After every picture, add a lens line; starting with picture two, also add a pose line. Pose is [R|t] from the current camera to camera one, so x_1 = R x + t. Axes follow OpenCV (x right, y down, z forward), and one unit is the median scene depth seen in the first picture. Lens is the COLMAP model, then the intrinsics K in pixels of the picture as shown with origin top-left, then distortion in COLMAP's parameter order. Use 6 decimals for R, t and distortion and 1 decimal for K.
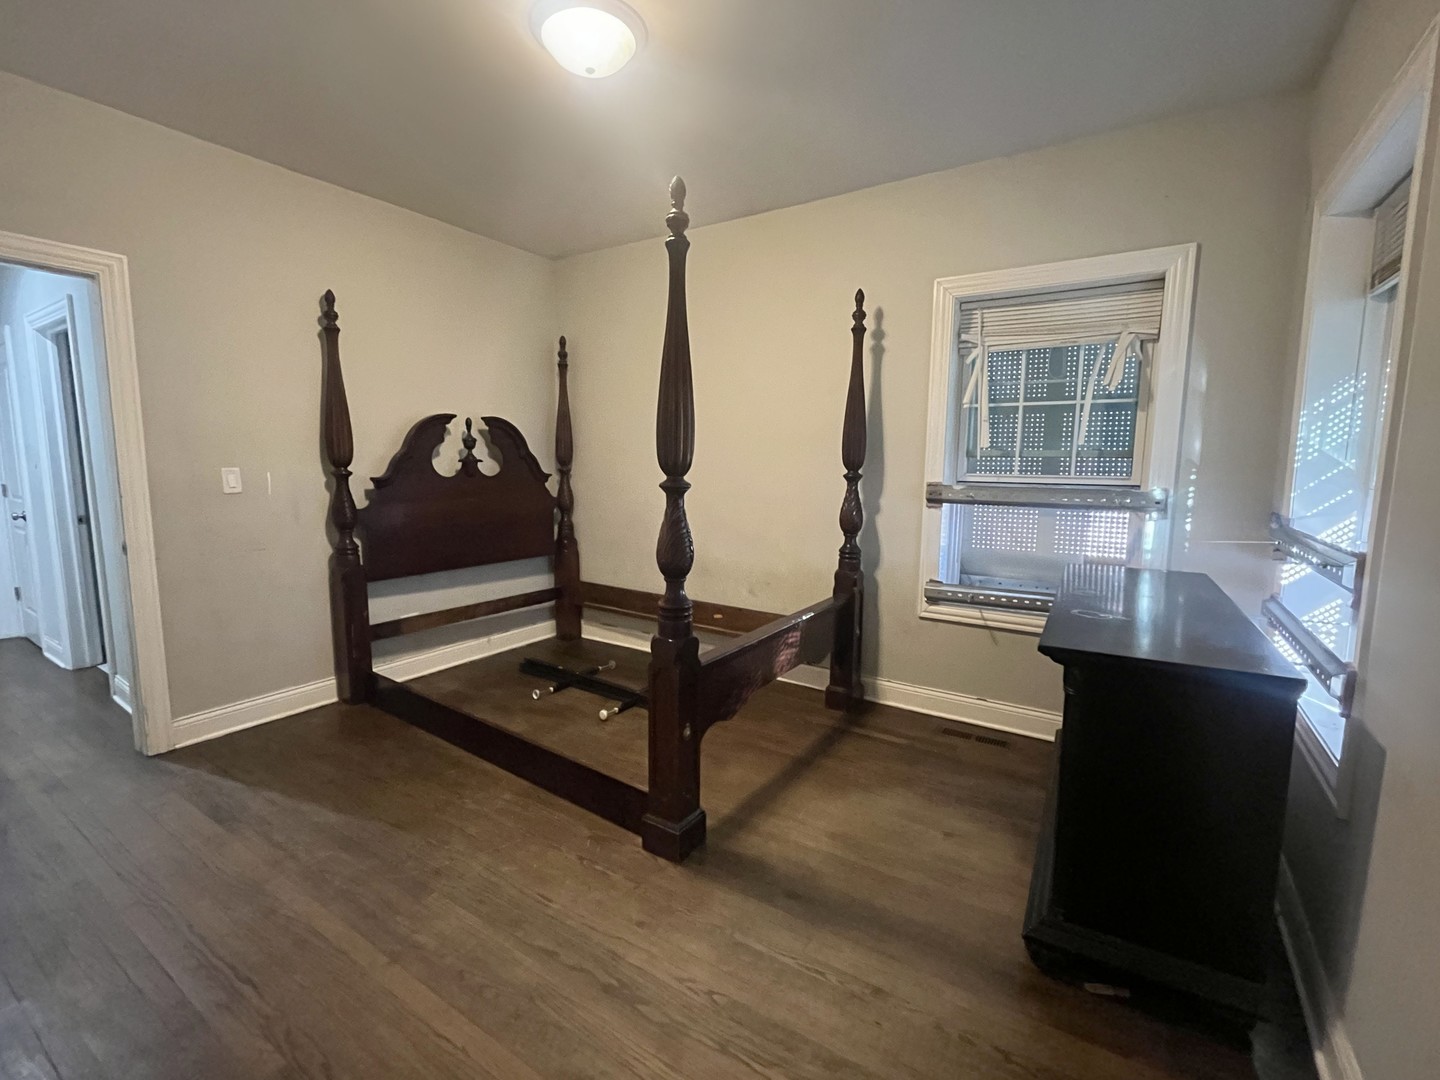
lens RADIAL K [[638.0, 0, 716.4], [0, 638.0, 535.8], [0, 0, 1]] dist [-0.002455, -0.000215]
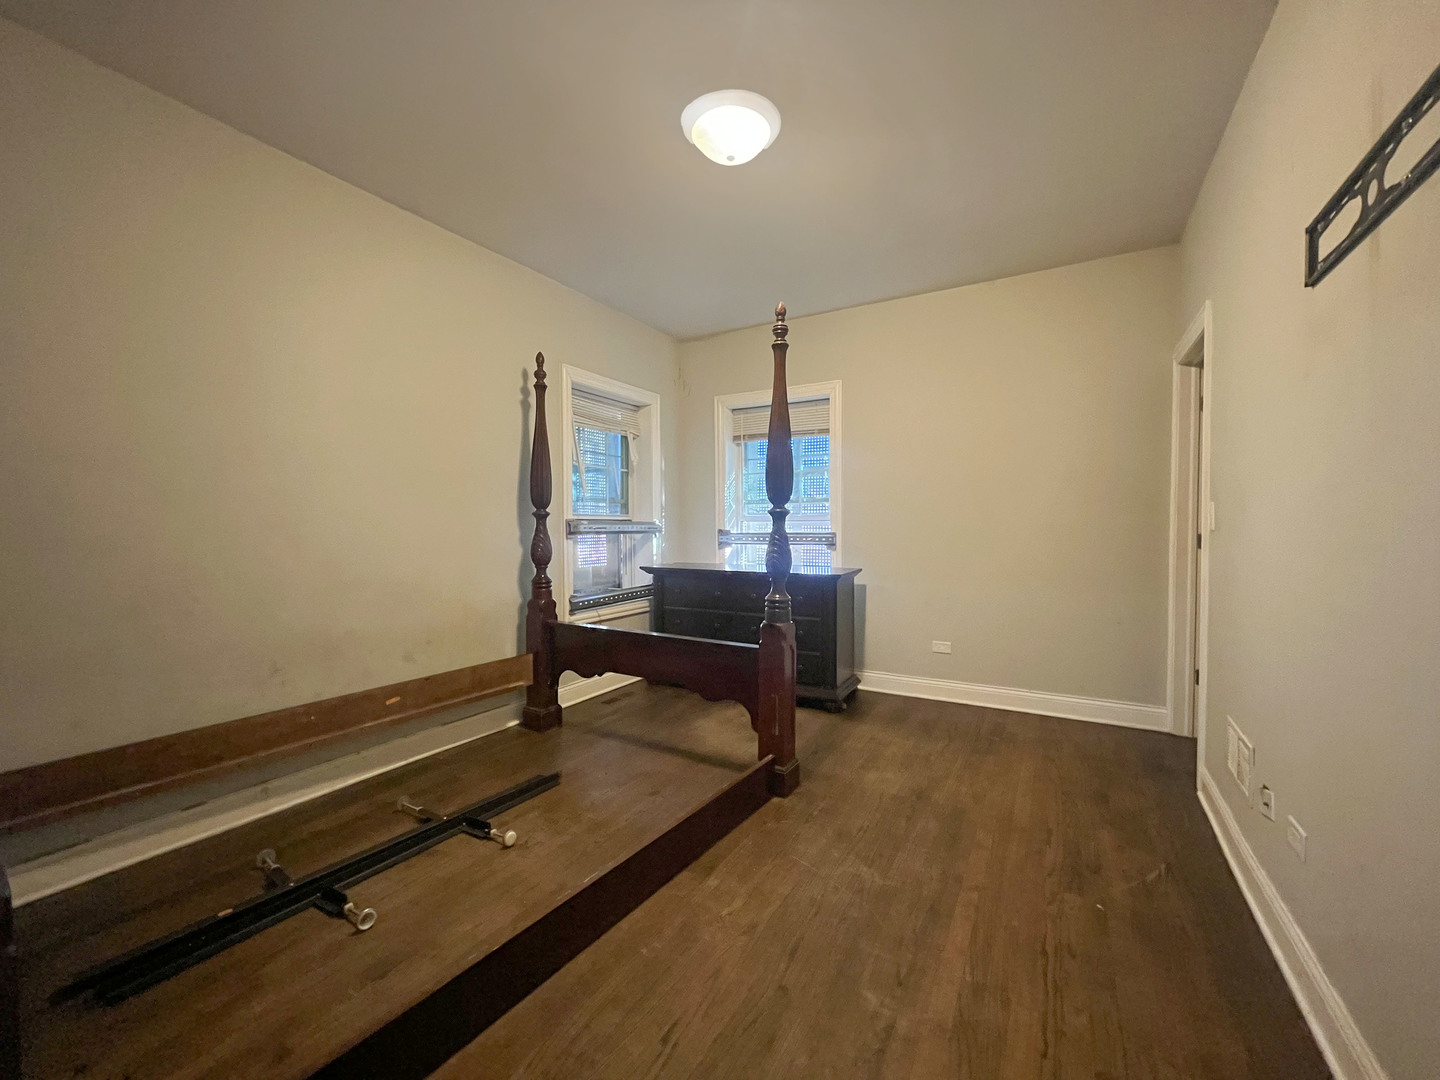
lens RADIAL K [[580.2, 0, 720.8], [0, 580.2, 537.7], [0, 0, 1]] dist [-0.001827, -0.000337]
pose [[-0.047120, -0.030972, 0.998409, -1.125703], [0.117565, 0.992400, 0.036335, -0.071473], [-0.991947, 0.119090, -0.043121, 1.011642]]
